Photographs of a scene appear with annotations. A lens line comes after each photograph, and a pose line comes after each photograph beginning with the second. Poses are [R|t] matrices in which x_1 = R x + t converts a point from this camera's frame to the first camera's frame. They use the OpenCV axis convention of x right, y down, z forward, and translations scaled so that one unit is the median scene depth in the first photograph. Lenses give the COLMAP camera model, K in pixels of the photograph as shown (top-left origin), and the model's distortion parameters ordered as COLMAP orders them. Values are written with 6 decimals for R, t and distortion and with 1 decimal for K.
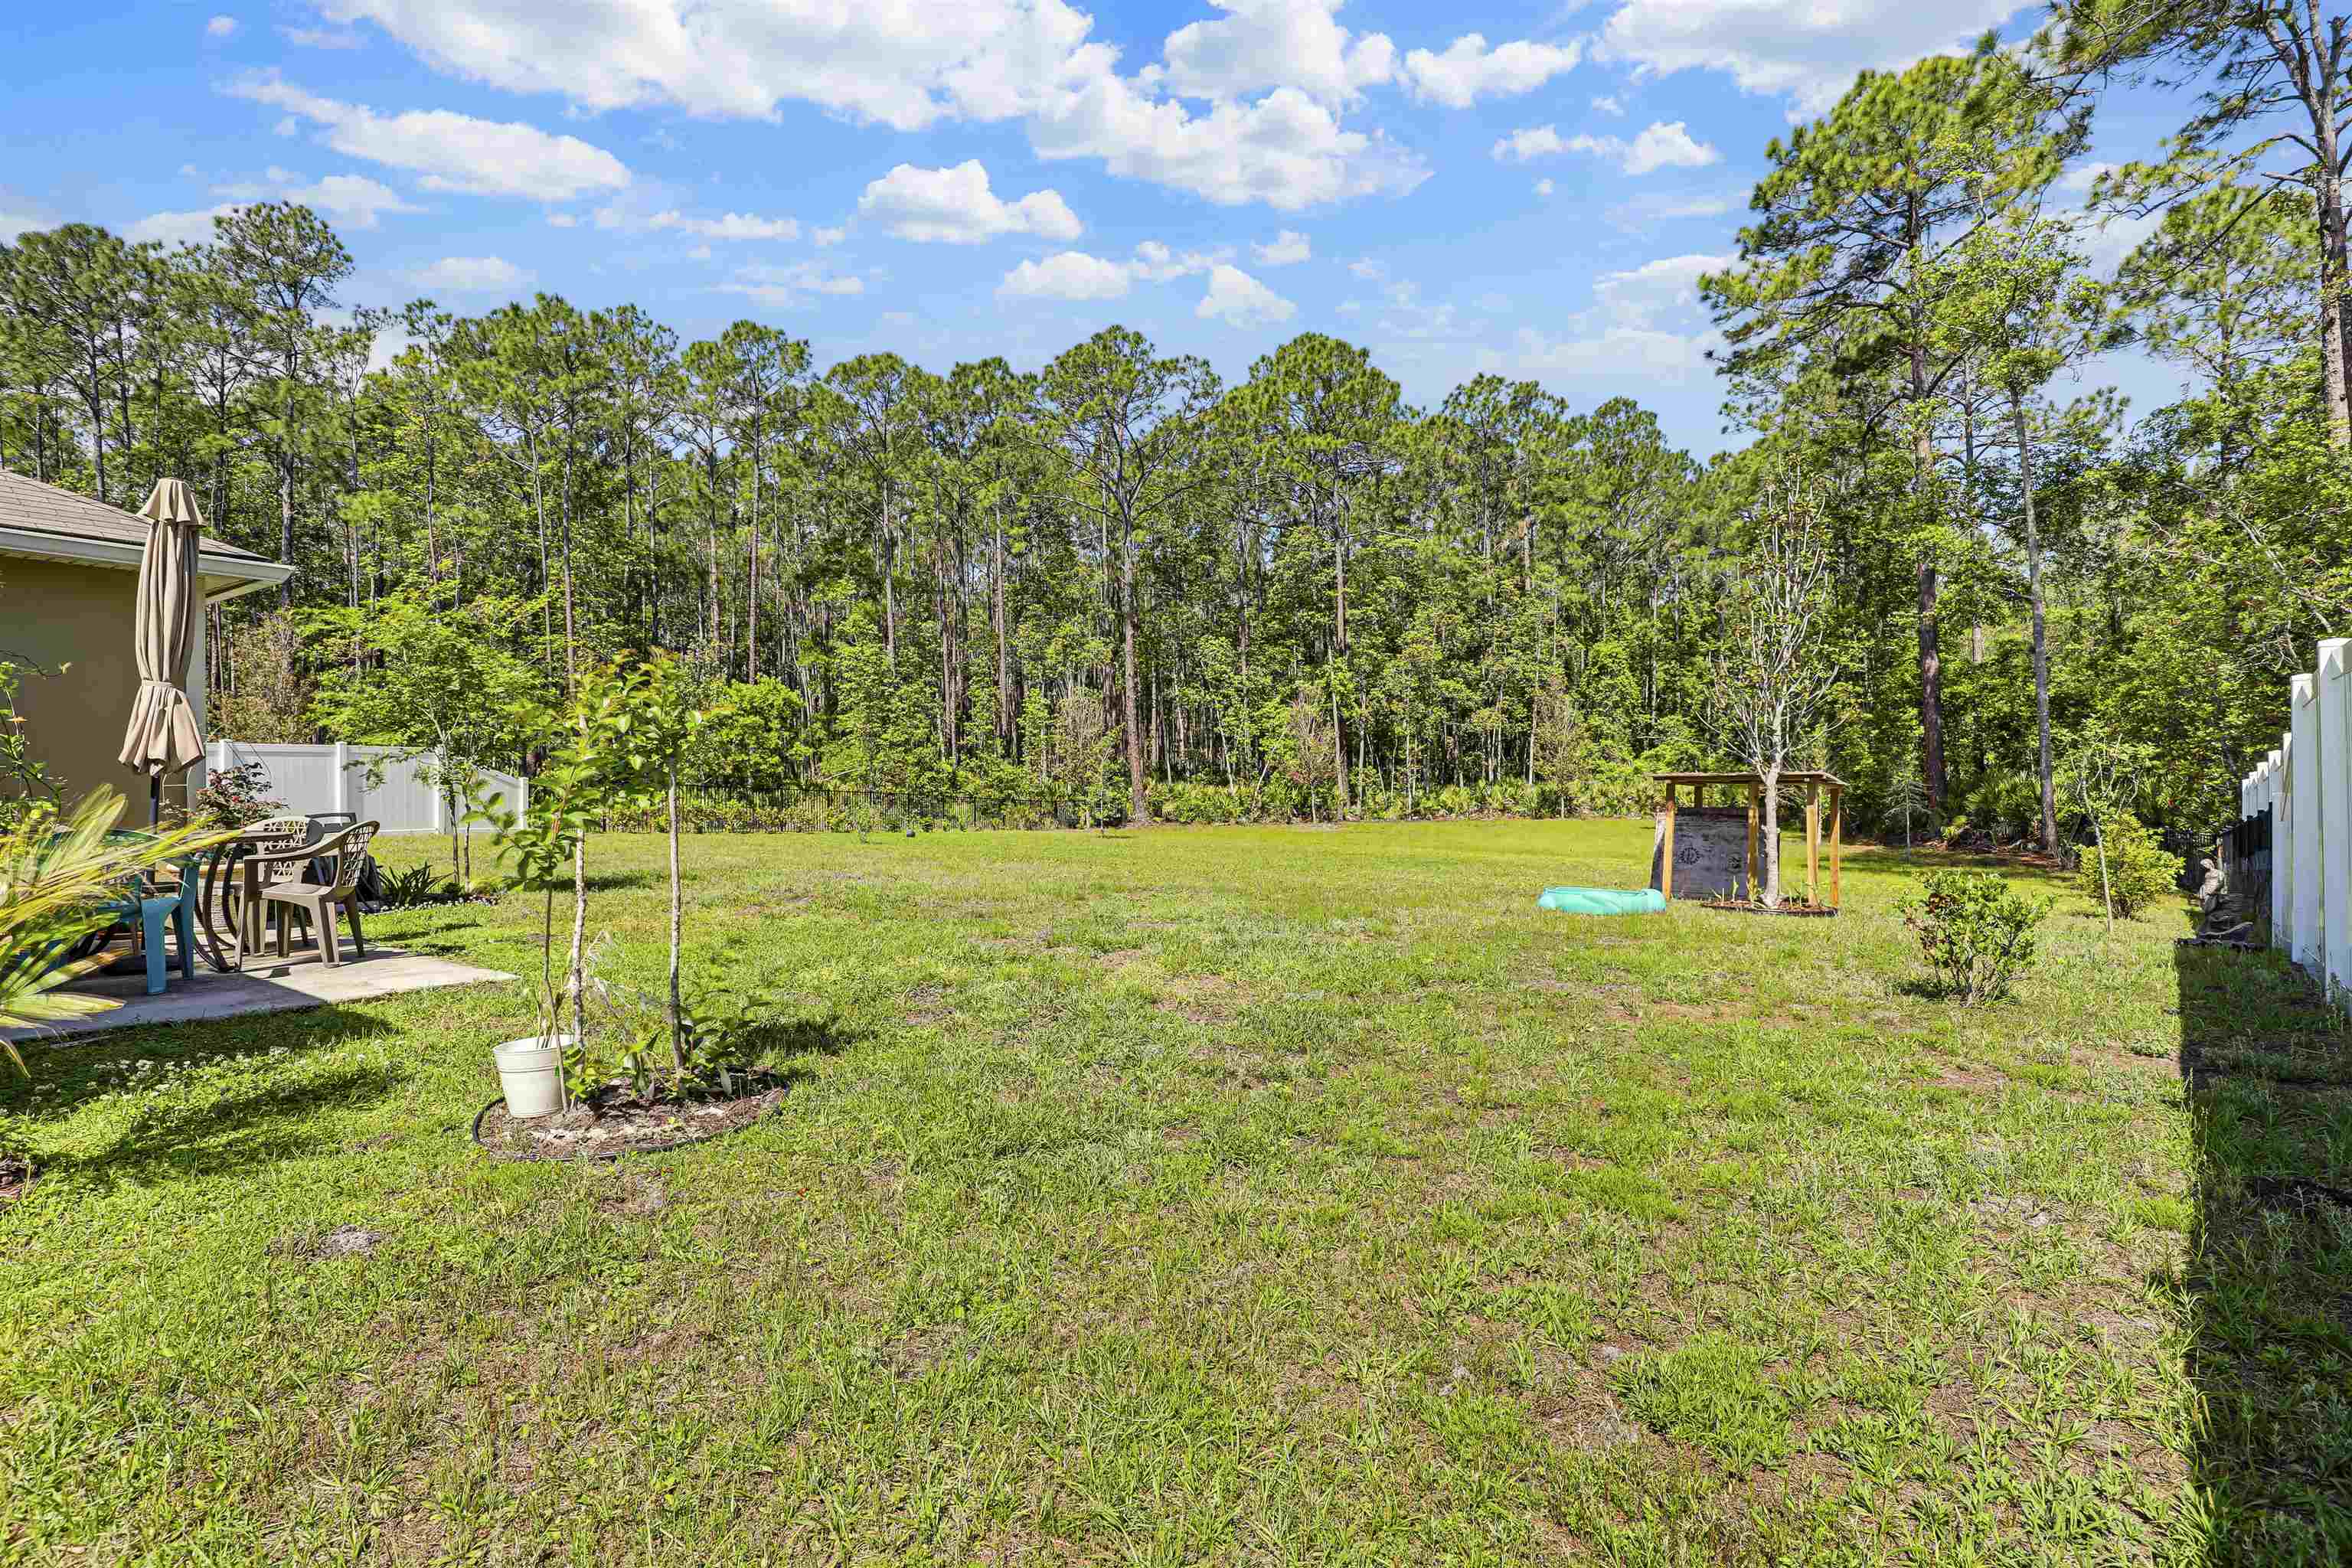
lens RADIAL K [[1099.8, 0, 1176.0], [0, 1099.8, 784.0], [0, 0, 1]] dist [-0.004582, -0.000093]
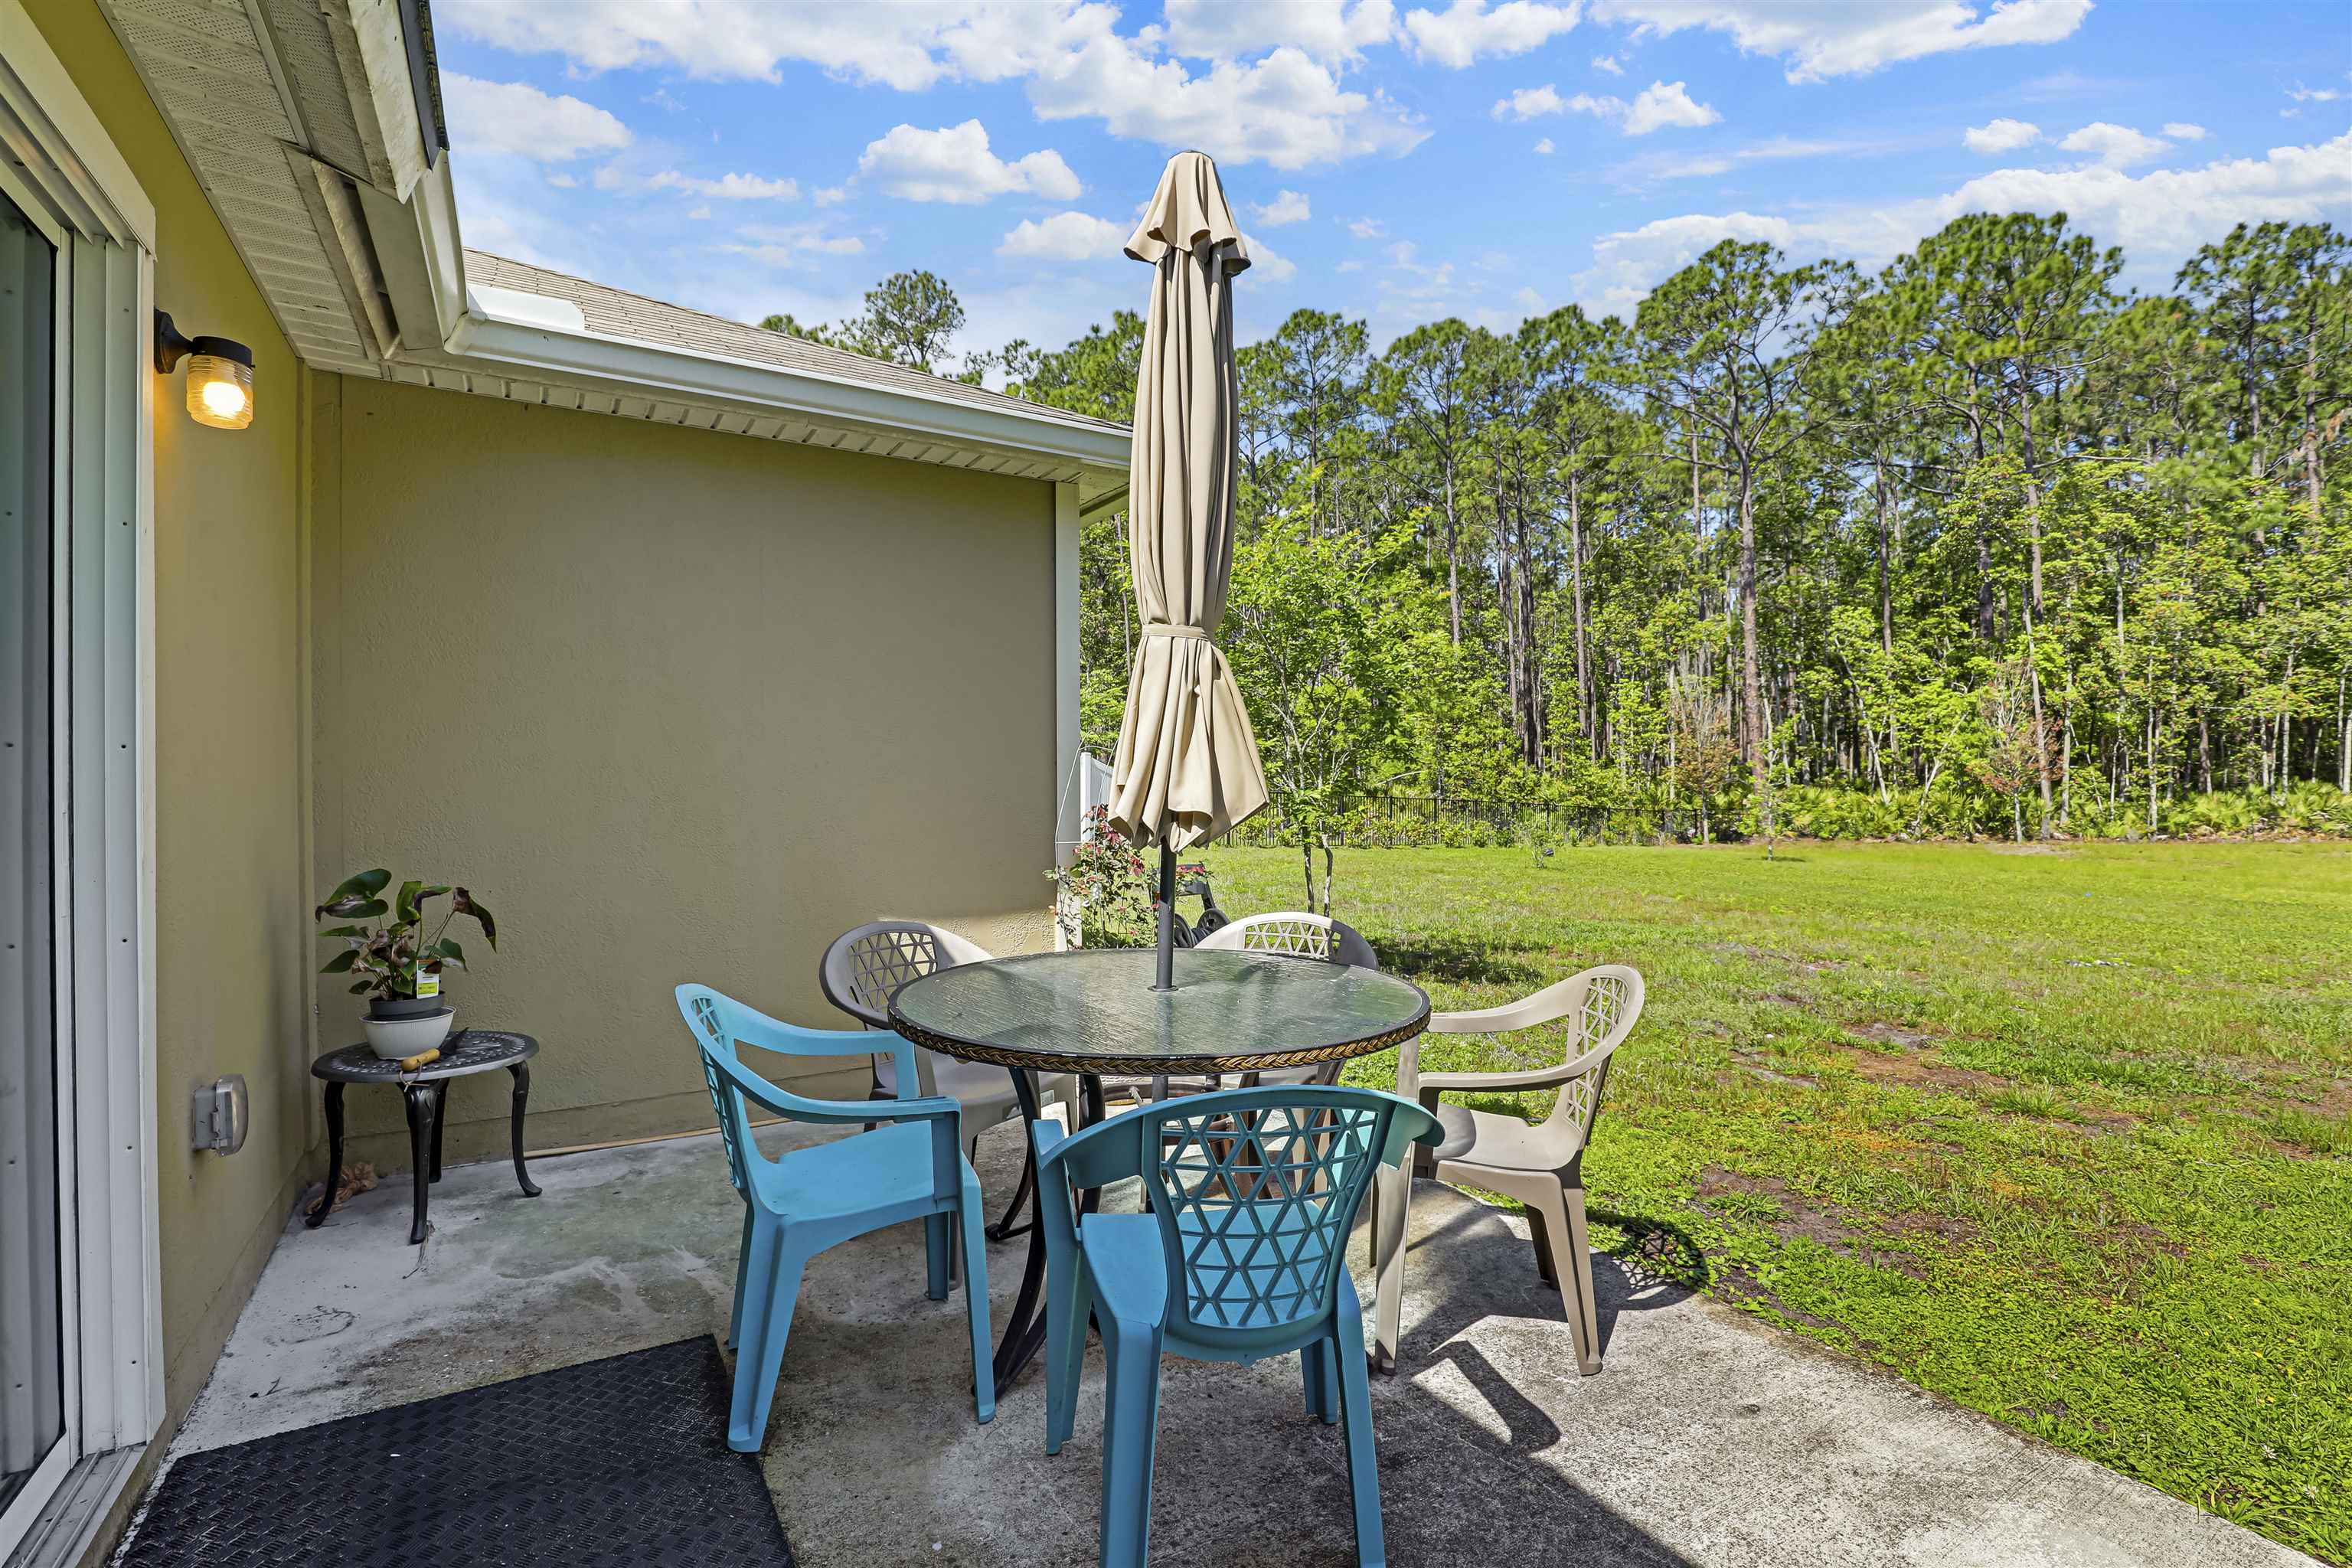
lens RADIAL K [[1060.2, 0, 1176.0], [0, 1060.2, 784.0], [0, 0, 1]] dist [0.000449, -0.000089]
pose [[0.917114, 0.001814, -0.398622, -0.119522], [-0.001417, 0.999998, 0.001291, -0.005211], [0.398623, -0.000619, 0.917115, 0.097714]]
